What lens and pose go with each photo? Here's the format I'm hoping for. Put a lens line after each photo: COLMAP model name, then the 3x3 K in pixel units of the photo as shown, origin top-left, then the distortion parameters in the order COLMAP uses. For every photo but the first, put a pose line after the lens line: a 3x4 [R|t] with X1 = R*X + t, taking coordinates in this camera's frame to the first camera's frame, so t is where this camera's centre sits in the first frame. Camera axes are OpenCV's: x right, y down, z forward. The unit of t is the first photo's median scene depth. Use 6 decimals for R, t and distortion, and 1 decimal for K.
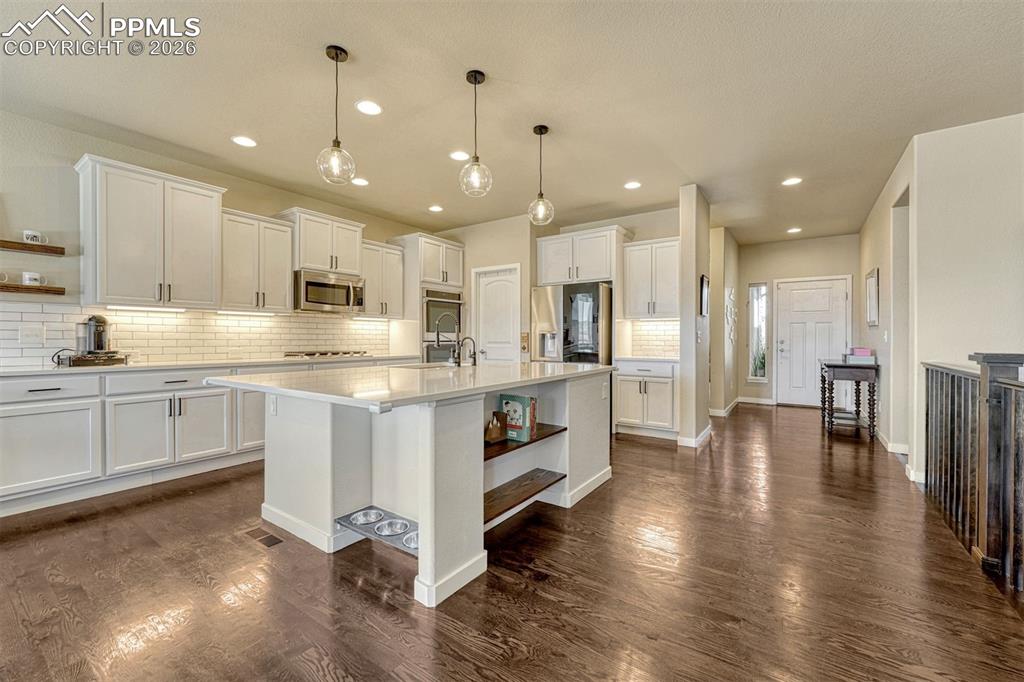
lens RADIAL K [[421.2, 0, 510.2], [0, 421.2, 341.4], [0, 0, 1]] dist [-0.003993, 0.000977]
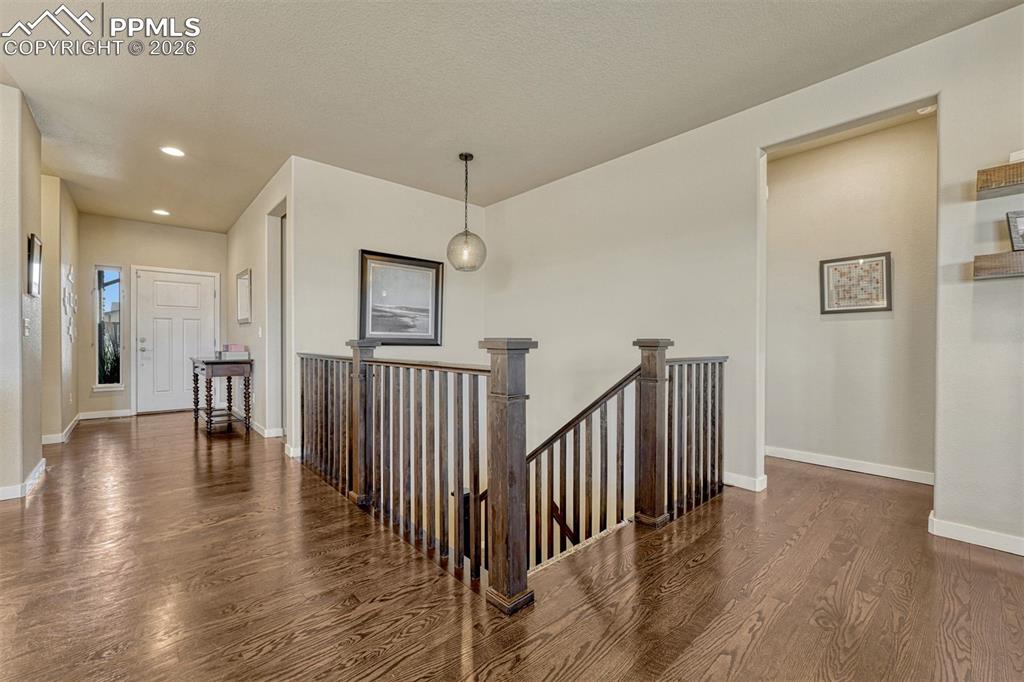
lens RADIAL K [[421.2, 0, 508.5], [0, 421.2, 344.5], [0, 0, 1]] dist [-0.003993, 0.000977]
pose [[0.225858, -0.002672, 0.974157, -0.017337], [0.008399, 0.999964, 0.000795, 0.021404], [-0.974124, 0.008002, 0.225872, 0.116454]]
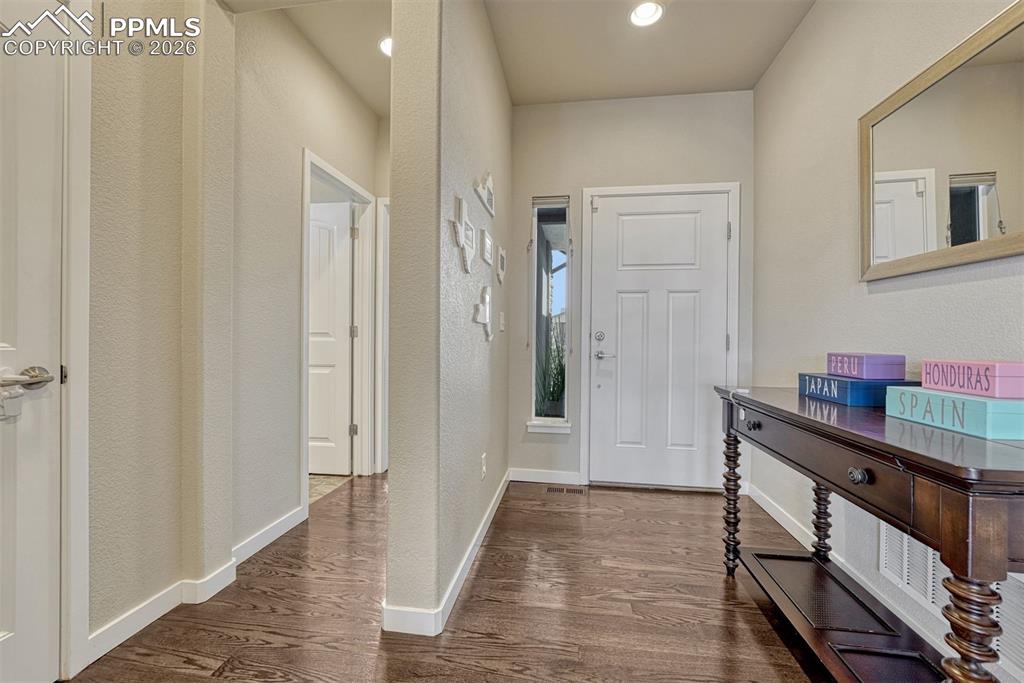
lens RADIAL K [[421.2, 0, 509.2], [0, 421.2, 340.8], [0, 0, 1]] dist [-0.003993, 0.000977]
pose [[0.894757, 0.008994, 0.446463, 0.486646], [-0.006449, 0.999953, -0.007219, 0.012743], [-0.446507, 0.003580, 0.894773, 0.858398]]
